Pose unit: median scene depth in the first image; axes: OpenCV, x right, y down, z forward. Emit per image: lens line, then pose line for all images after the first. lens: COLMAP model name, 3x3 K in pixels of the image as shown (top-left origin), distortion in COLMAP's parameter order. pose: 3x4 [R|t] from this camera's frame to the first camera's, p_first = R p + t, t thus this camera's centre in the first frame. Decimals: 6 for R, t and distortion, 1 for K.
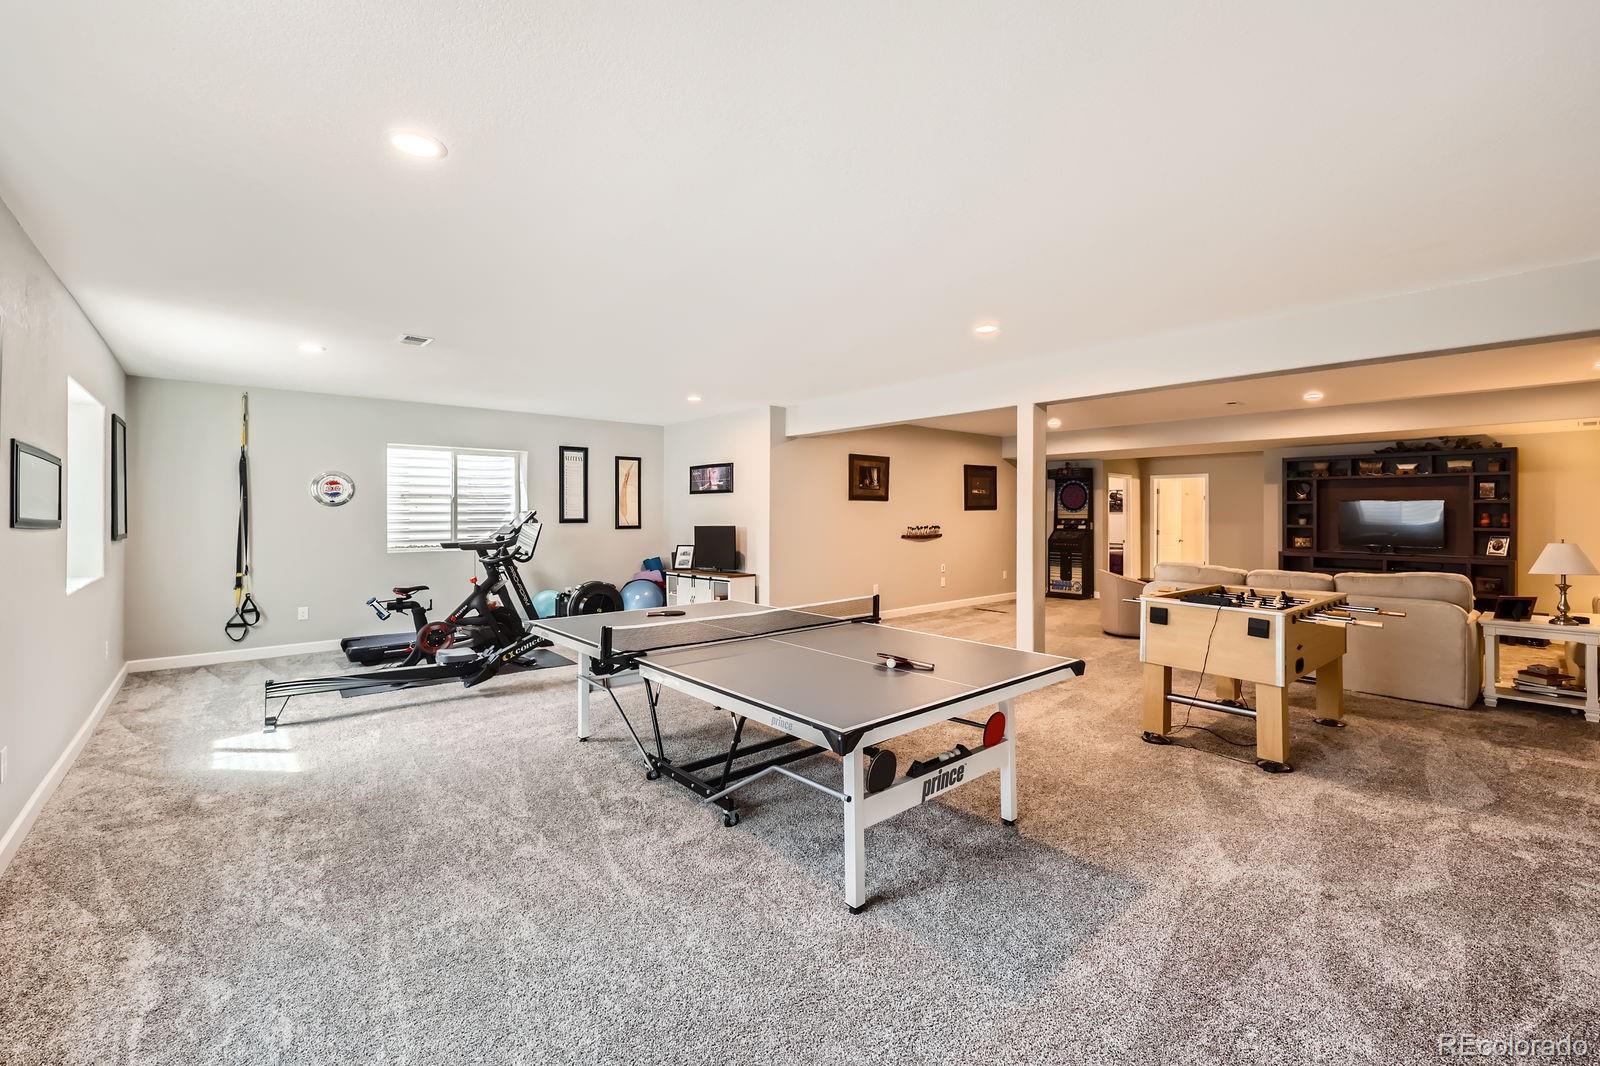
lens RADIAL K [[659.4, 0, 800.4], [0, 659.4, 525.3], [0, 0, 1]] dist [0.001128, 0.000017]
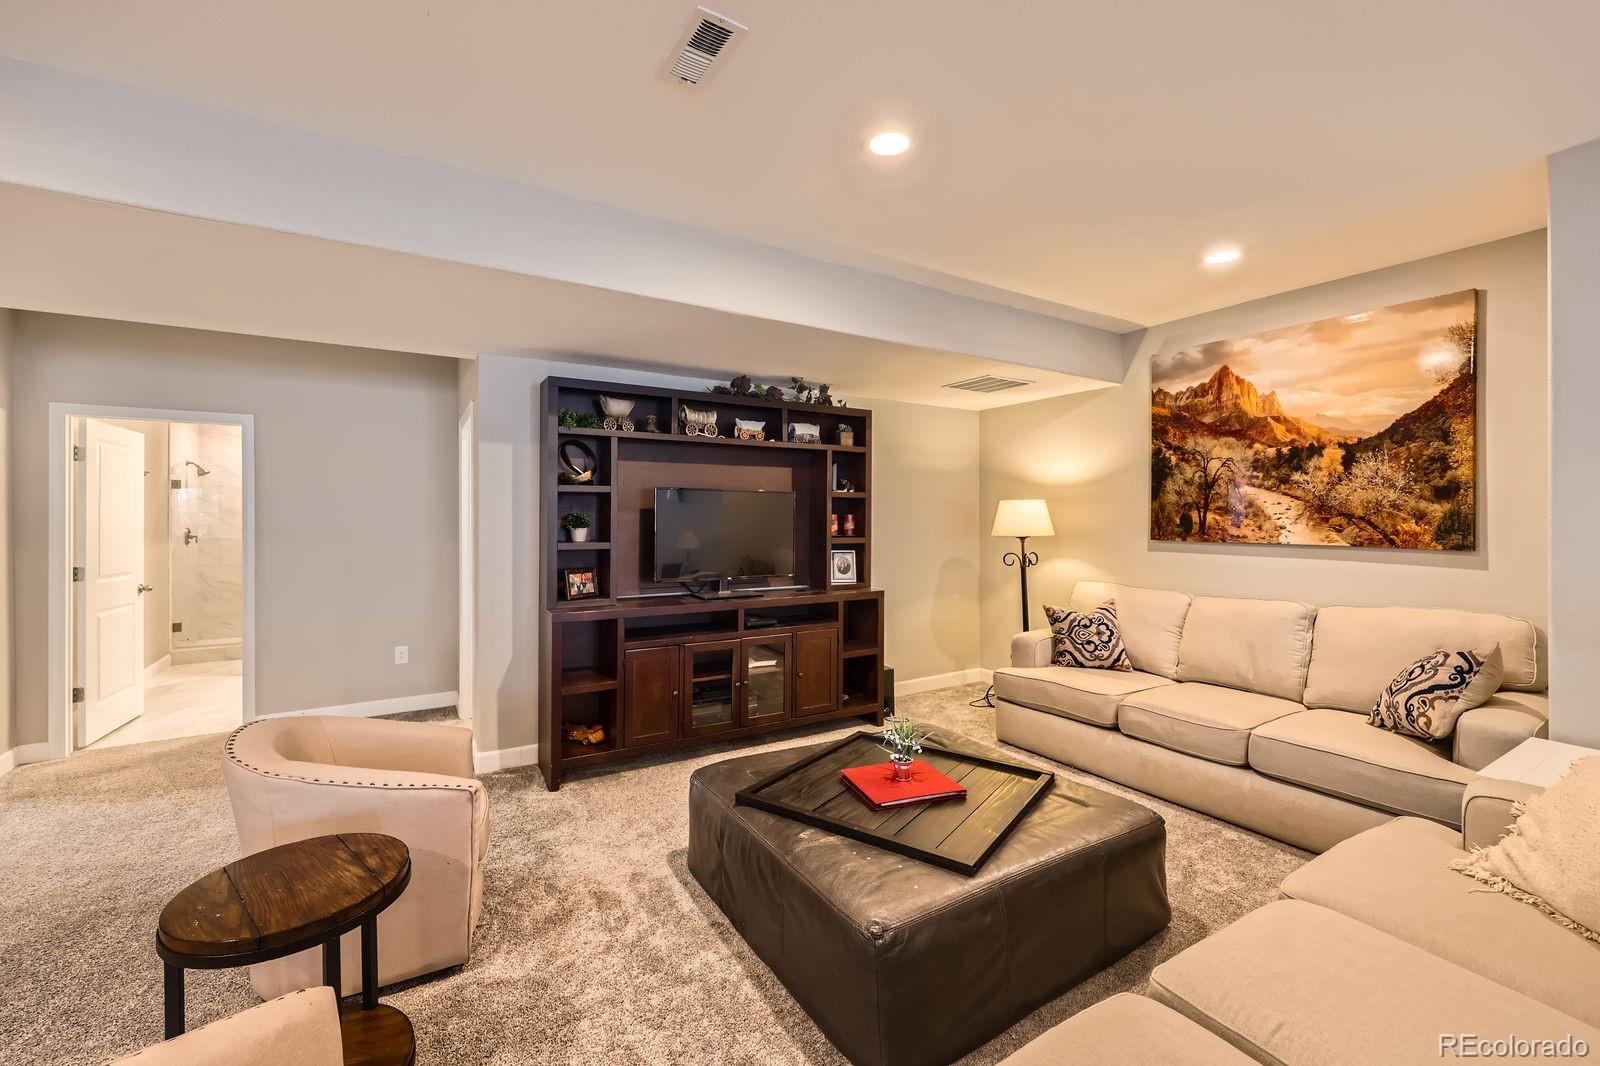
lens RADIAL K [[659.4, 0, 800.4], [0, 659.4, 525.3], [0, 0, 1]] dist [0.001128, 0.000017]
pose [[0.173360, -0.004771, 0.984847, 0.388128], [0.023852, 0.999715, 0.000645, -0.008784], [-0.984570, 0.023379, 0.173425, 0.826996]]
